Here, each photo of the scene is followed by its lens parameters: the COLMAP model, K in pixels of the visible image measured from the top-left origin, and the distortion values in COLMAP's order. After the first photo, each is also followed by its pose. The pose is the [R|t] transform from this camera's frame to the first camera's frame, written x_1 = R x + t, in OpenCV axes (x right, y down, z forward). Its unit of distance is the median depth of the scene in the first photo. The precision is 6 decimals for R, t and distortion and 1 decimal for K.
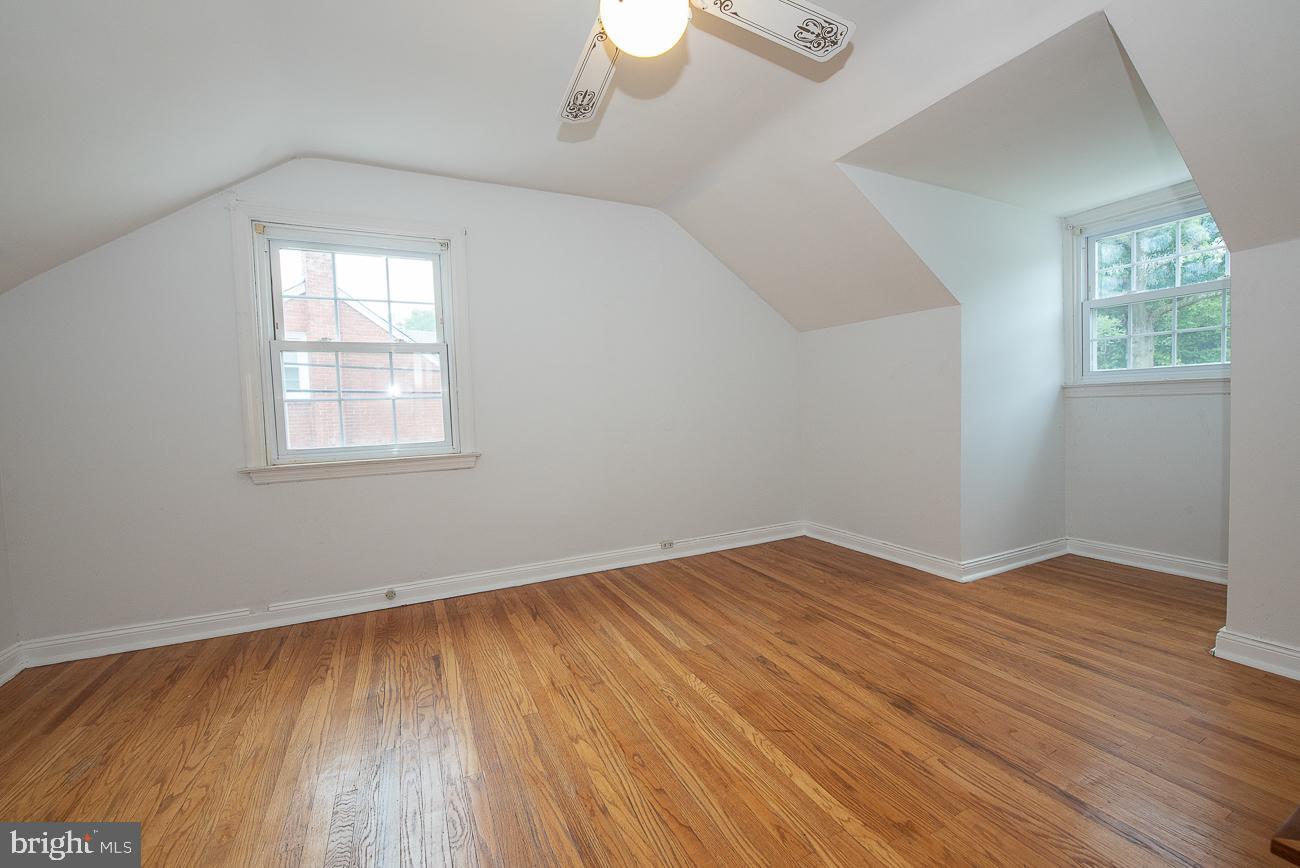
lens RADIAL K [[511.3, 0, 647.1], [0, 511.3, 433.3], [0, 0, 1]] dist [-0.015811, -0.003052]
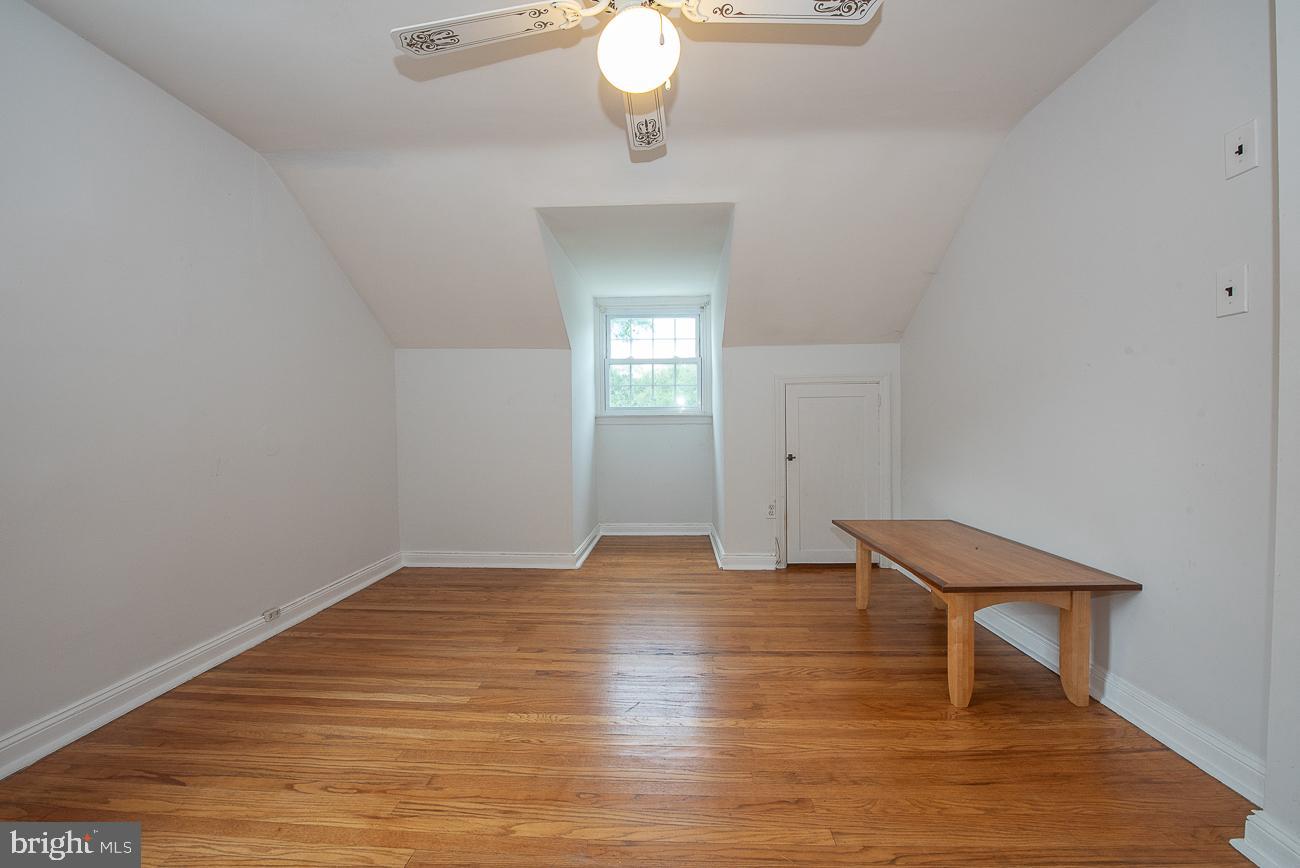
lens RADIAL K [[511.3, 0, 647.1], [0, 511.3, 433.3], [0, 0, 1]] dist [-0.015811, -0.003052]
pose [[0.488582, 0.009054, 0.872471, -0.451529], [0.037324, 0.998814, -0.031266, 0.004271], [-0.871719, 0.047840, 0.487665, 0.237945]]
